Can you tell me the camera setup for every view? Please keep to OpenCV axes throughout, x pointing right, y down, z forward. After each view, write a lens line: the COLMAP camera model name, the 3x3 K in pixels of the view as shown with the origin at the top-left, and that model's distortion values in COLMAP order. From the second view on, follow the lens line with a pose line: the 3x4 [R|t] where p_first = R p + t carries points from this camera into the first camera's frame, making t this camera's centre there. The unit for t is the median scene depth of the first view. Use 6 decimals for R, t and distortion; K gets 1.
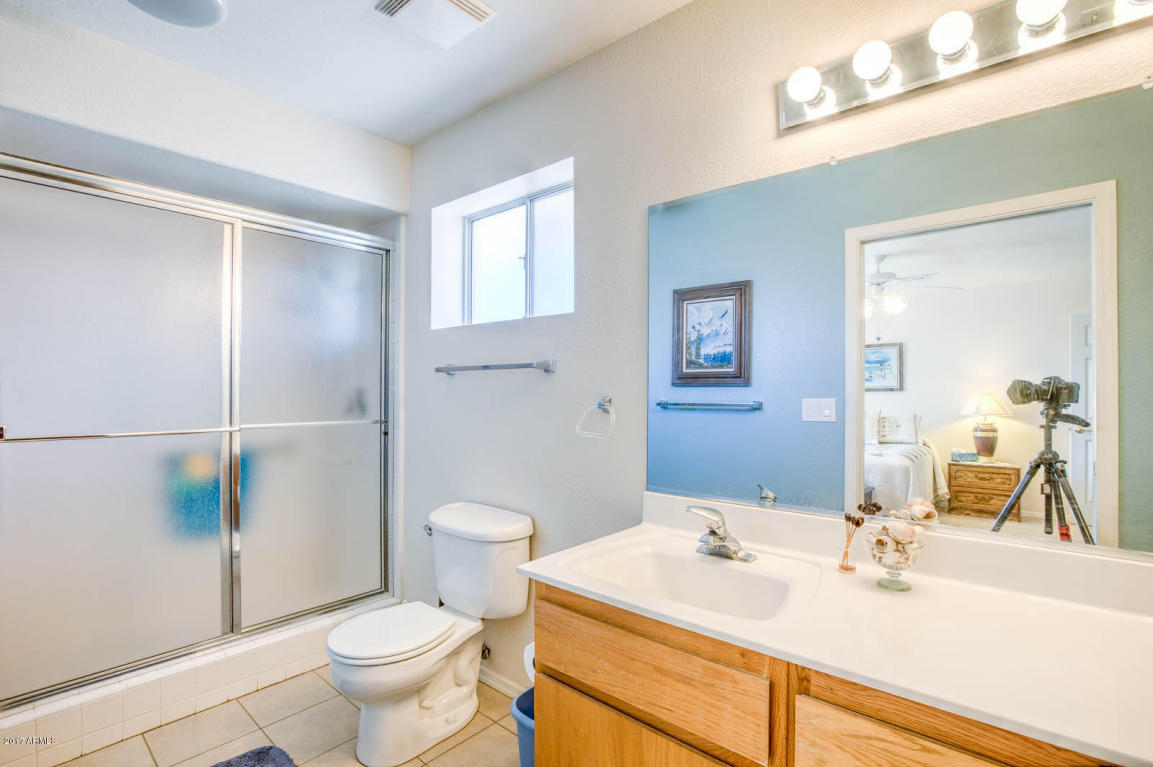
lens RADIAL K [[528.5, 0, 576.5], [0, 528.5, 383.5], [0, 0, 1]] dist [-0.099496, 0.053195]
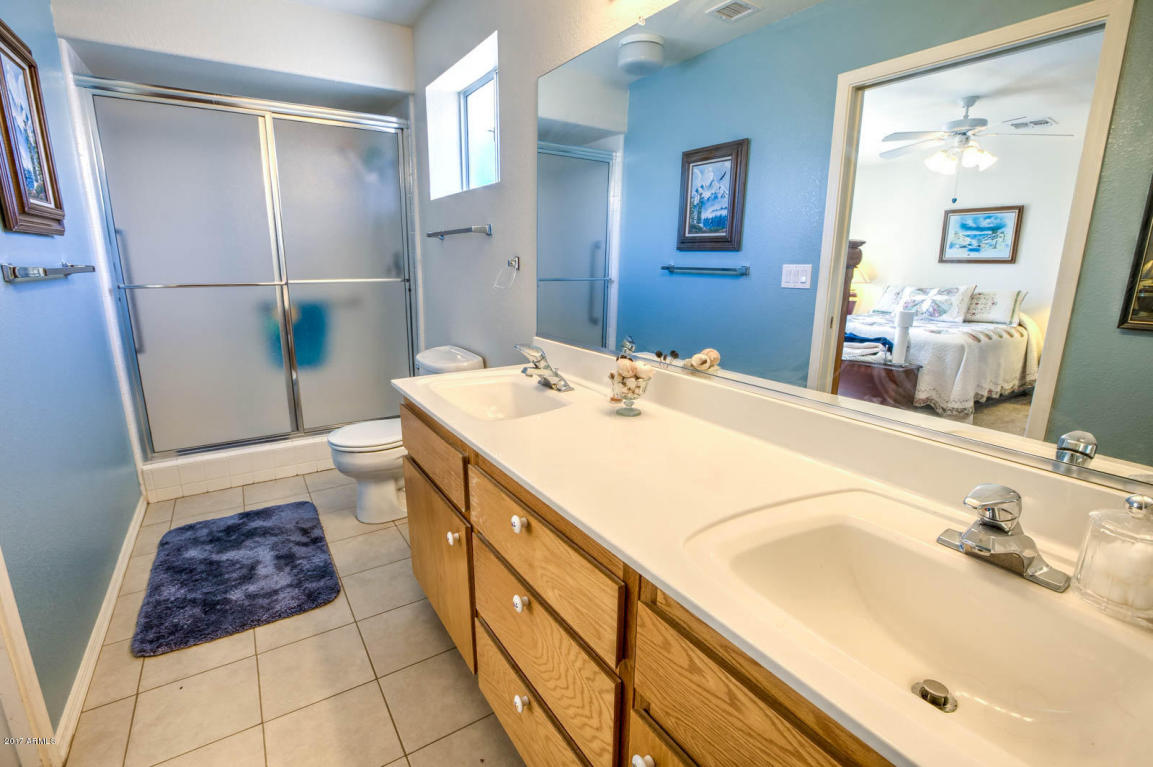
lens RADIAL K [[523.4, 0, 576.1], [0, 523.4, 375.0], [0, 0, 1]] dist [-0.061558, 0.017814]
pose [[0.963294, 0.065247, -0.260397, 0.291673], [-0.003463, 0.972952, 0.230980, 0.007518], [0.268425, -0.221599, 0.937466, -0.064606]]
